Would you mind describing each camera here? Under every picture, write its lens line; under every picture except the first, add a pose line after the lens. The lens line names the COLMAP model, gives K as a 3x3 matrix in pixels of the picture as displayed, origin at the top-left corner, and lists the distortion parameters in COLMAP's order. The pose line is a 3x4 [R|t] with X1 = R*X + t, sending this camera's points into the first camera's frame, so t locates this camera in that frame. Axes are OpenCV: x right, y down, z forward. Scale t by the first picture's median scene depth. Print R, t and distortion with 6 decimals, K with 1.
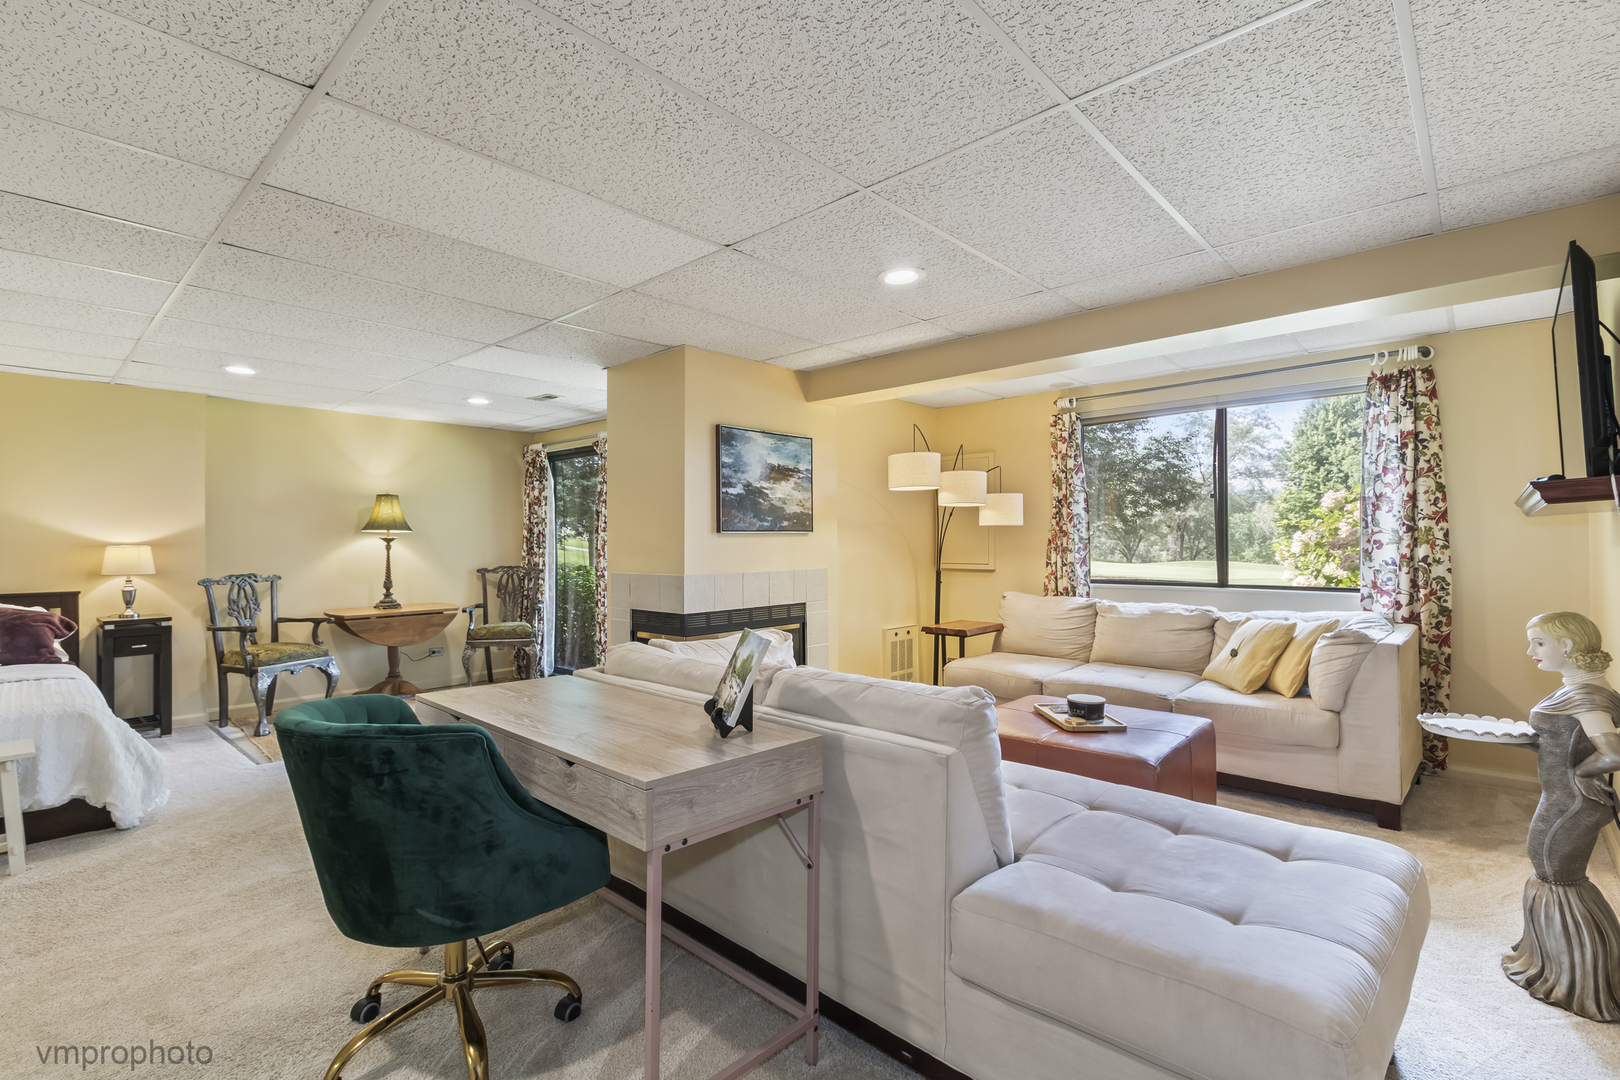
lens RADIAL K [[744.4, 0, 823.1], [0, 744.4, 536.1], [0, 0, 1]] dist [-0.000968, 0.000195]
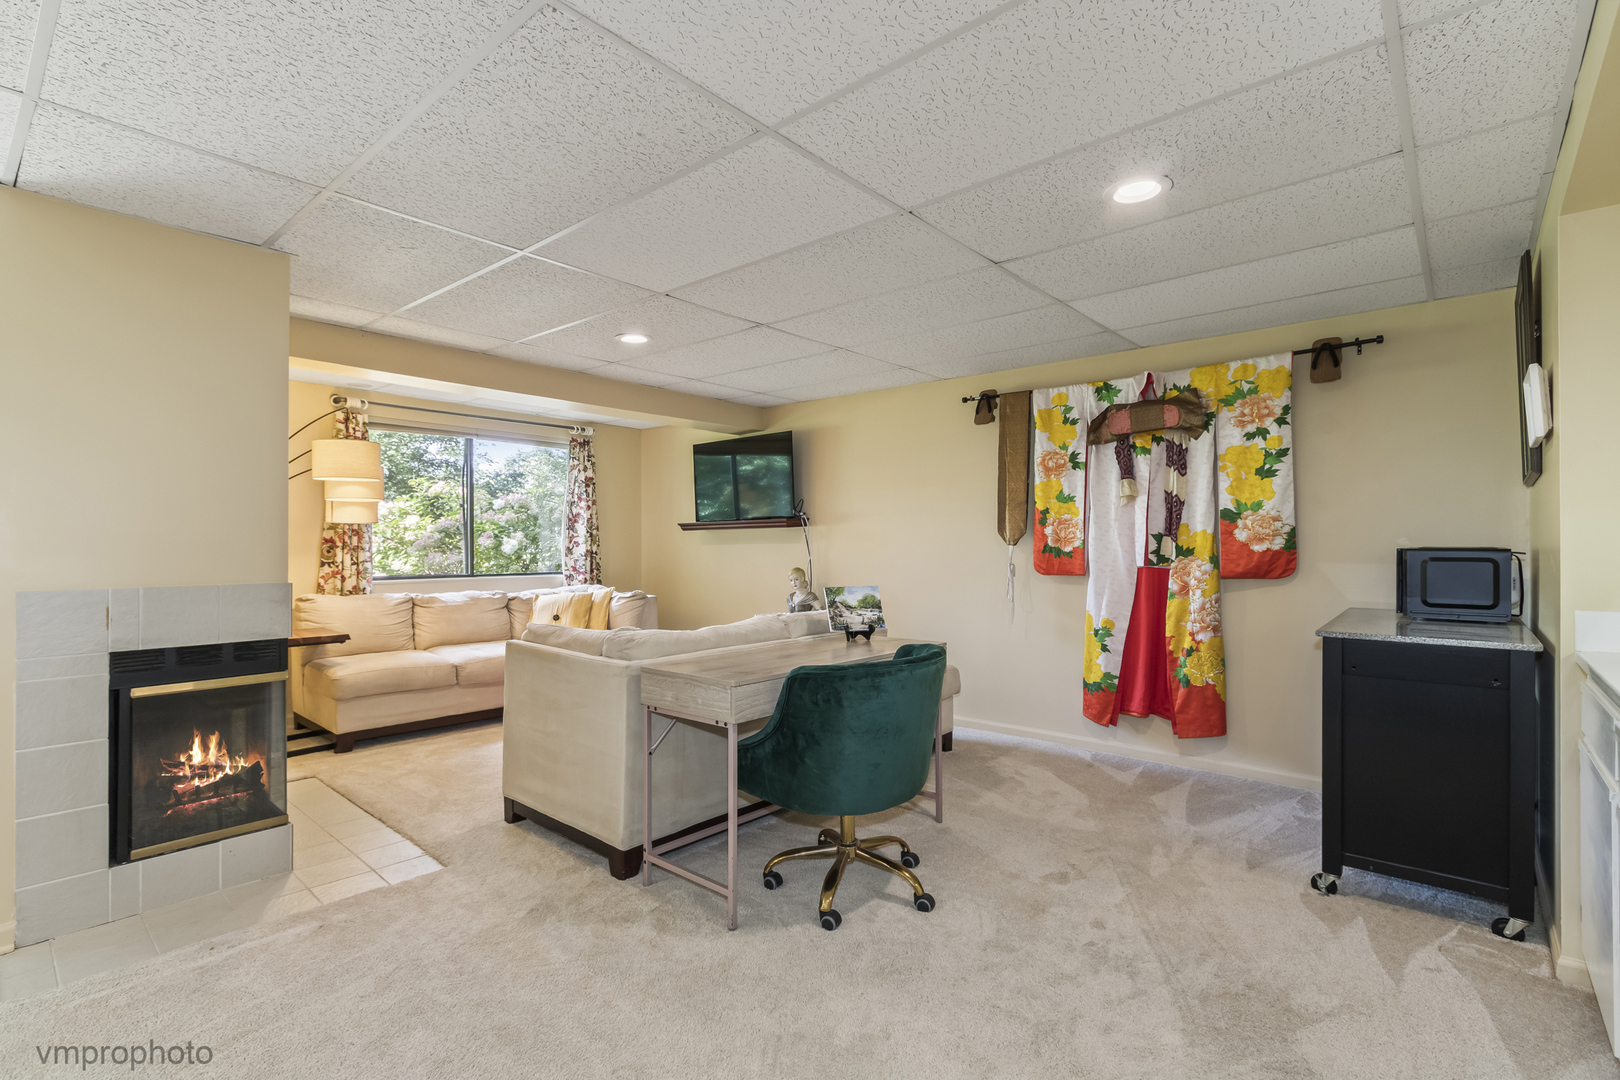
lens RADIAL K [[744.4, 0, 809.9], [0, 744.4, 543.5], [0, 0, 1]] dist [-0.000968, 0.000195]
pose [[-0.027409, 0.006446, 0.999604, -0.695922], [-0.008402, 0.999942, -0.006679, 0.012895], [-0.999589, -0.008582, -0.027353, 0.408421]]
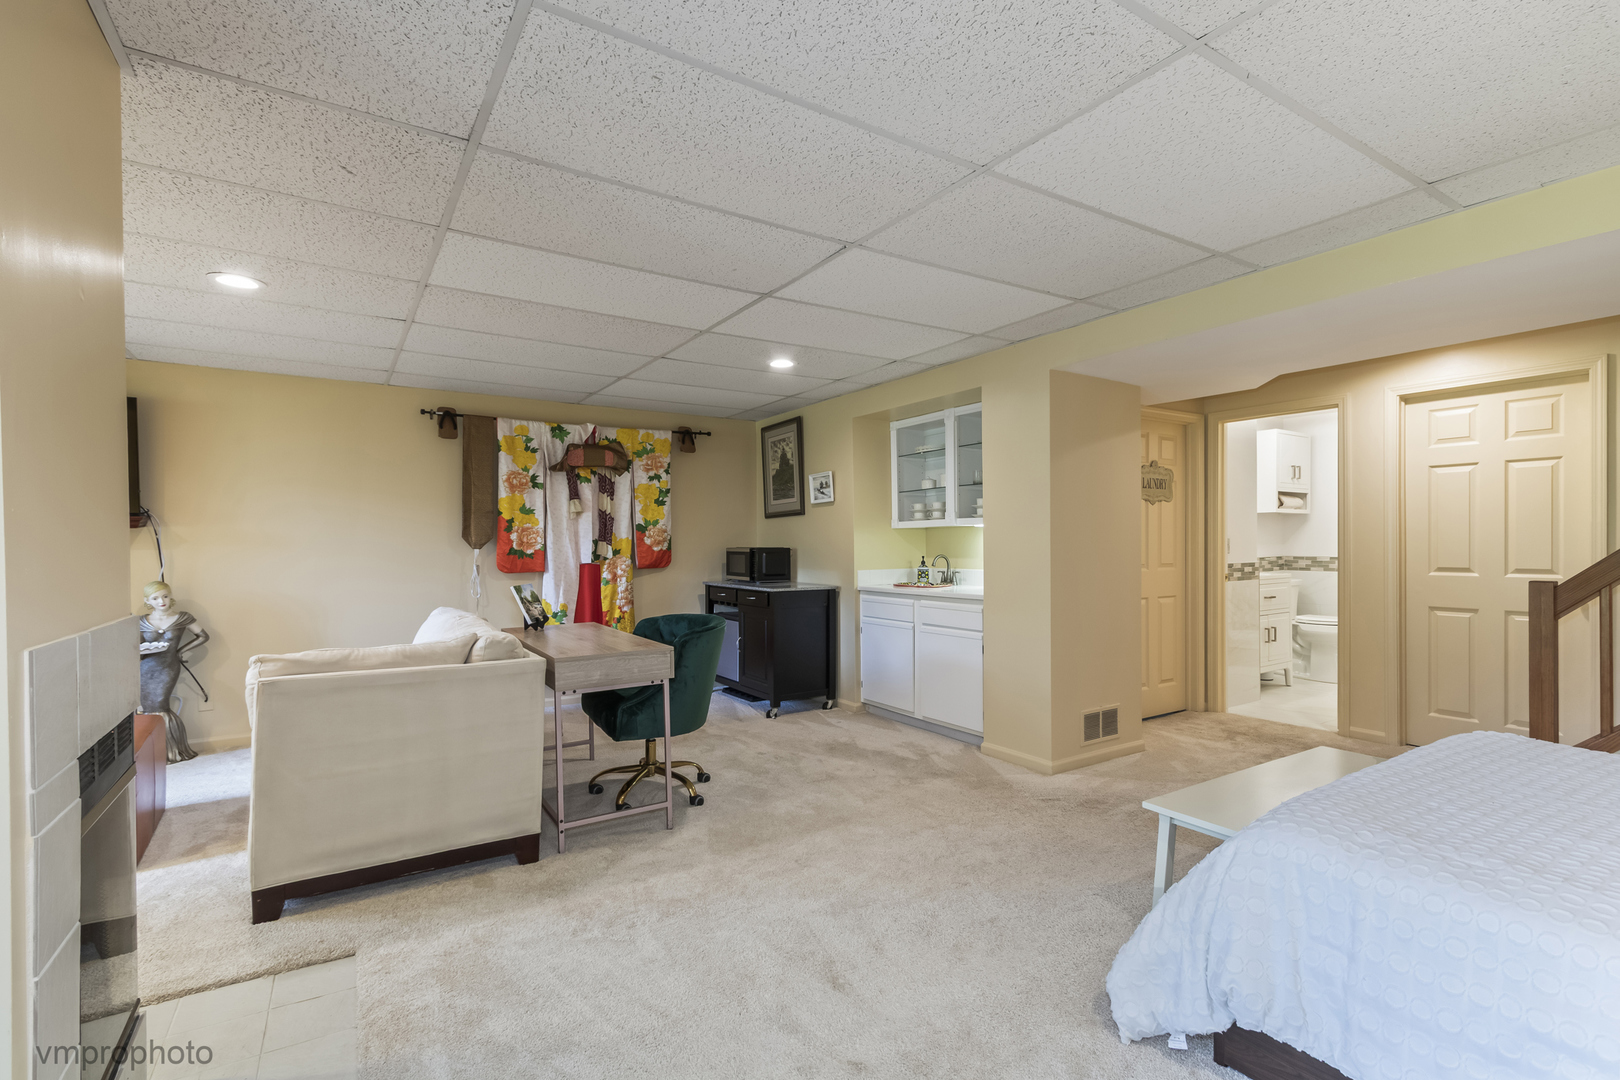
lens RADIAL K [[744.4, 0, 809.9], [0, 744.4, 548.8], [0, 0, 1]] dist [-0.000968, 0.000195]
pose [[-0.967287, 0.011931, 0.253405, -0.511432], [0.011049, 0.999927, -0.004904, 0.016907], [-0.253445, -0.001944, -0.967348, 1.012633]]
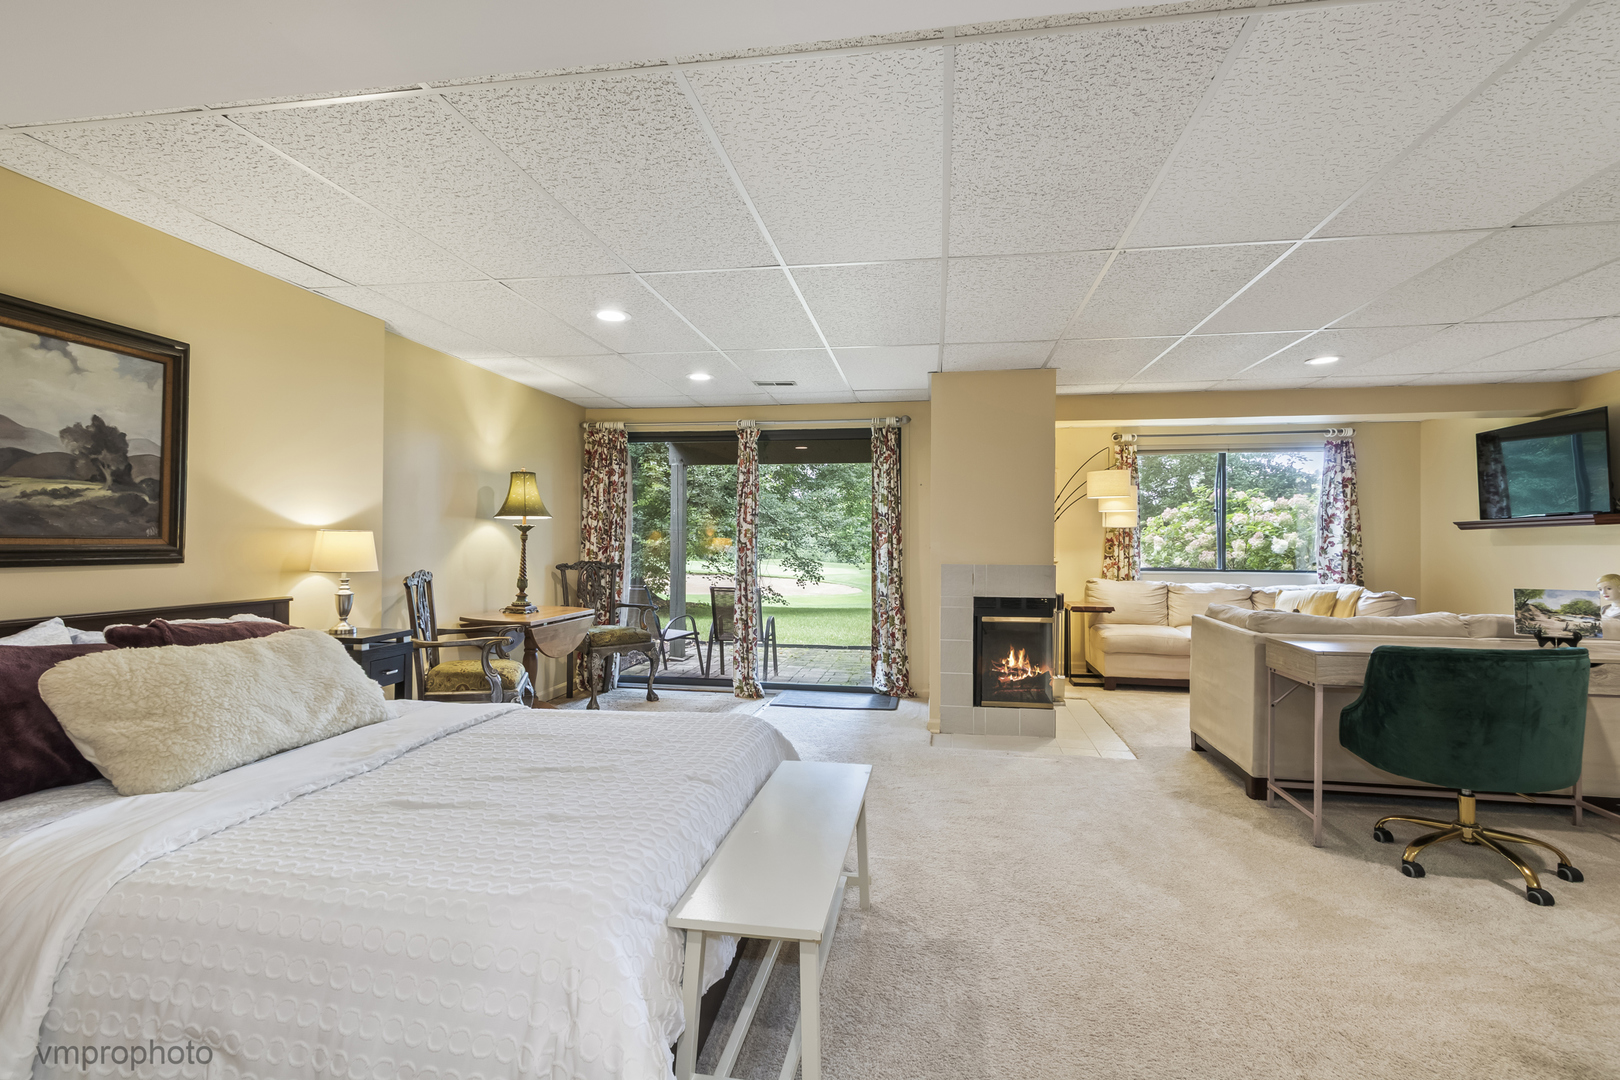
lens RADIAL K [[744.4, 0, 814.5], [0, 744.4, 544.1], [0, 0, 1]] dist [-0.000968, 0.000195]
pose [[0.839515, 0.009309, 0.543257, -0.879999], [-0.015450, 0.999858, 0.006743, 0.014010], [-0.543117, -0.014054, 0.839539, 0.172264]]
